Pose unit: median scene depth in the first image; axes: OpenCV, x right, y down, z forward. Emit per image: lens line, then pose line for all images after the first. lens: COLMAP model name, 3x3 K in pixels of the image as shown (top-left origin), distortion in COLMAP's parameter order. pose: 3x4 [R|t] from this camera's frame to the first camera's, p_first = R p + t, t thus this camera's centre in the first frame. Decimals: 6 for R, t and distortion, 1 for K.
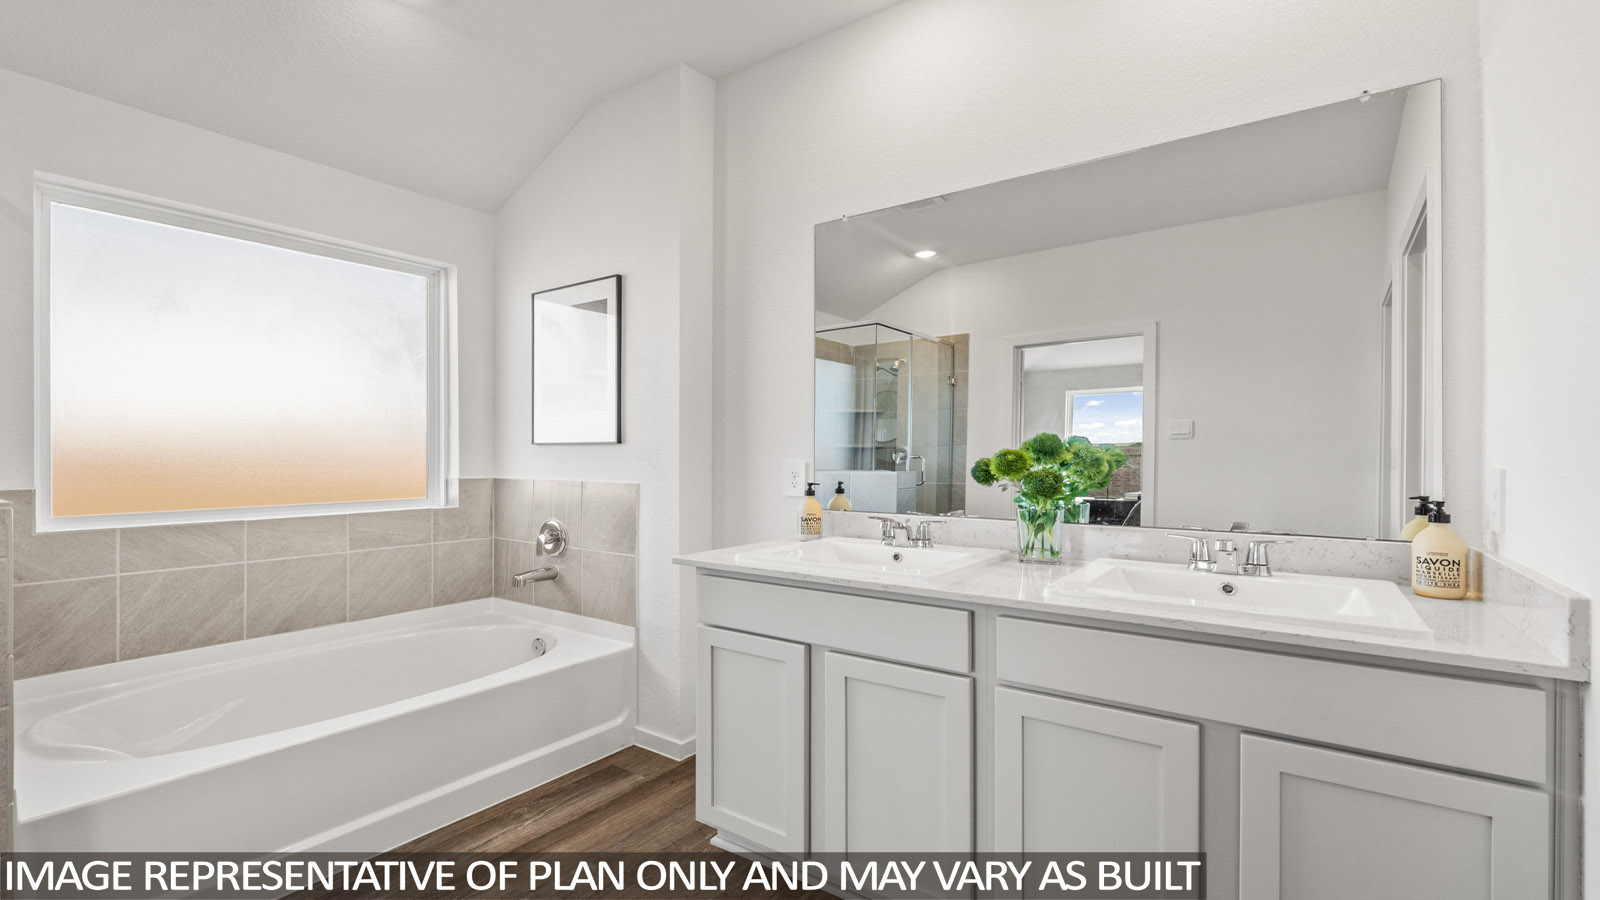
lens RADIAL K [[703.1, 0, 794.9], [0, 703.1, 453.5], [0, 0, 1]] dist [-0.000837, 0.000174]
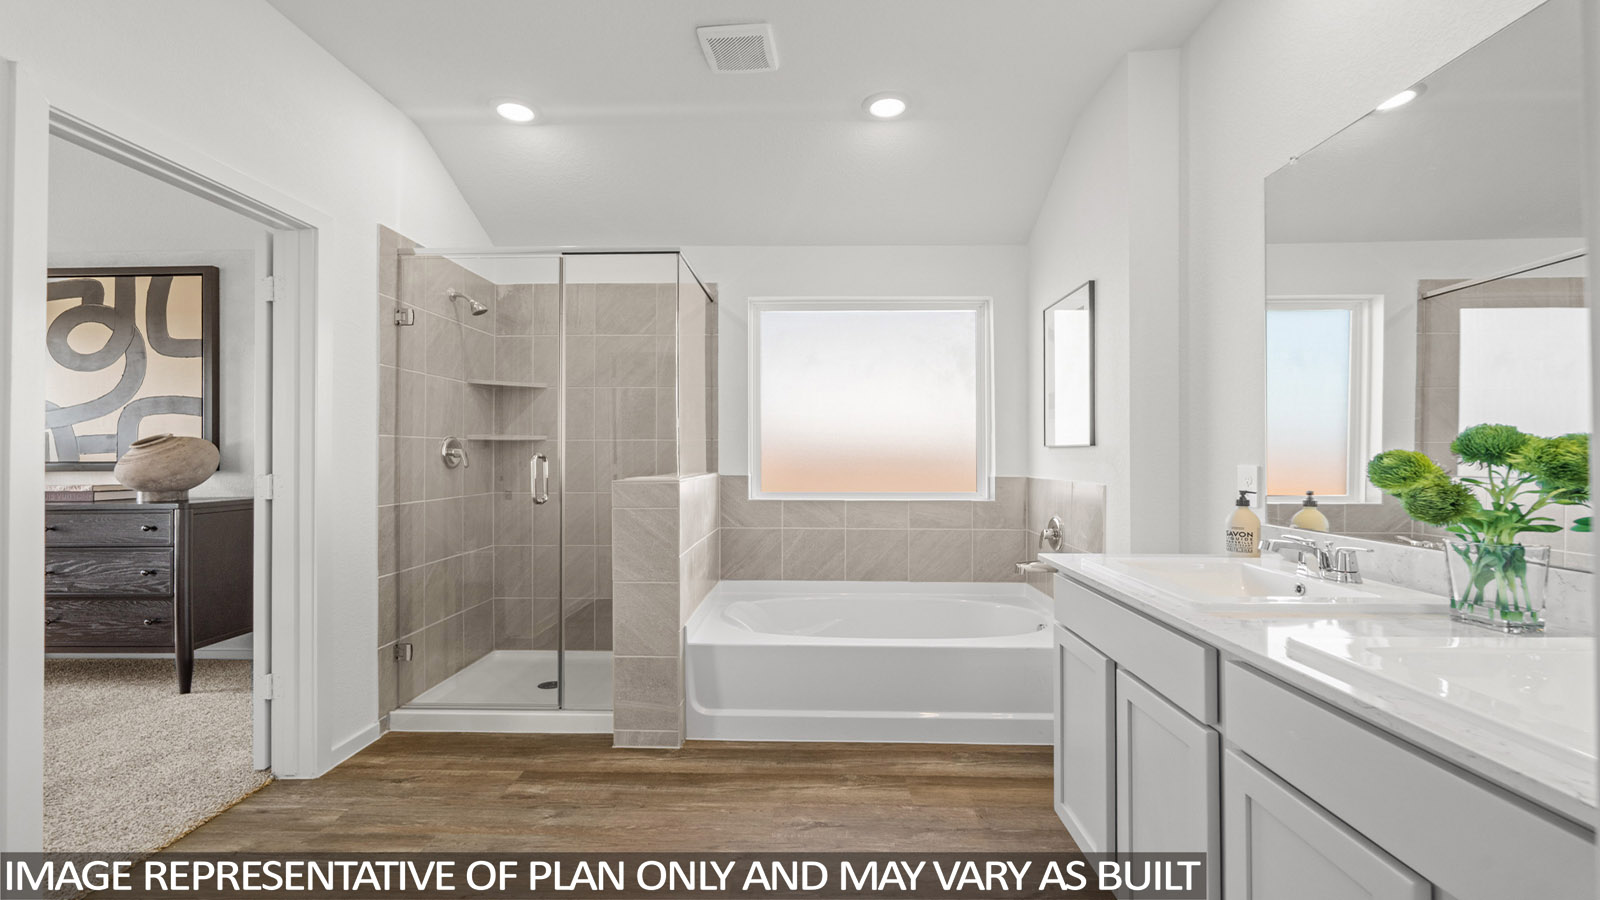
lens RADIAL K [[705.4, 0, 800.0], [0, 705.4, 450.0], [0, 0, 1]] dist [0.000704, 0.000102]
pose [[0.563314, -0.005207, -0.826226, 0.393093], [-0.000600, 0.999977, -0.006711, -0.001105], [0.826242, 0.004276, 0.563299, 0.082403]]
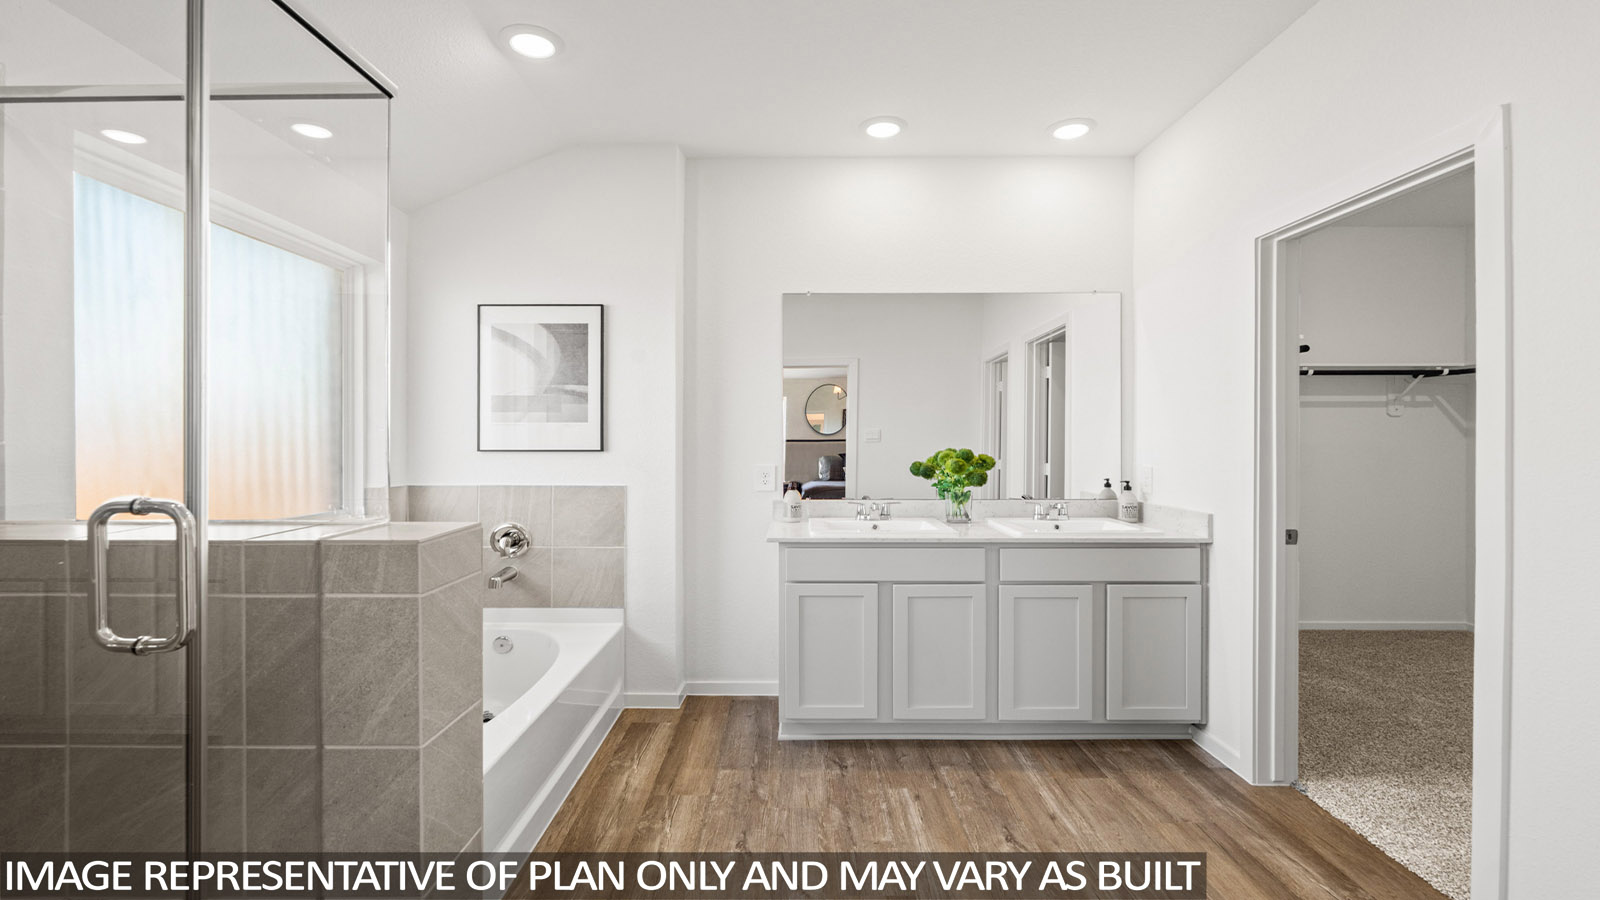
lens RADIAL K [[697.5, 0, 793.1], [0, 697.5, 446.0], [0, 0, 1]] dist [-0.001877, -0.000296]
pose [[0.813141, -0.002320, 0.582062, -0.730295], [0.000738, 0.999995, 0.002955, -0.029184], [-0.582066, -0.001974, 0.813139, -0.120009]]
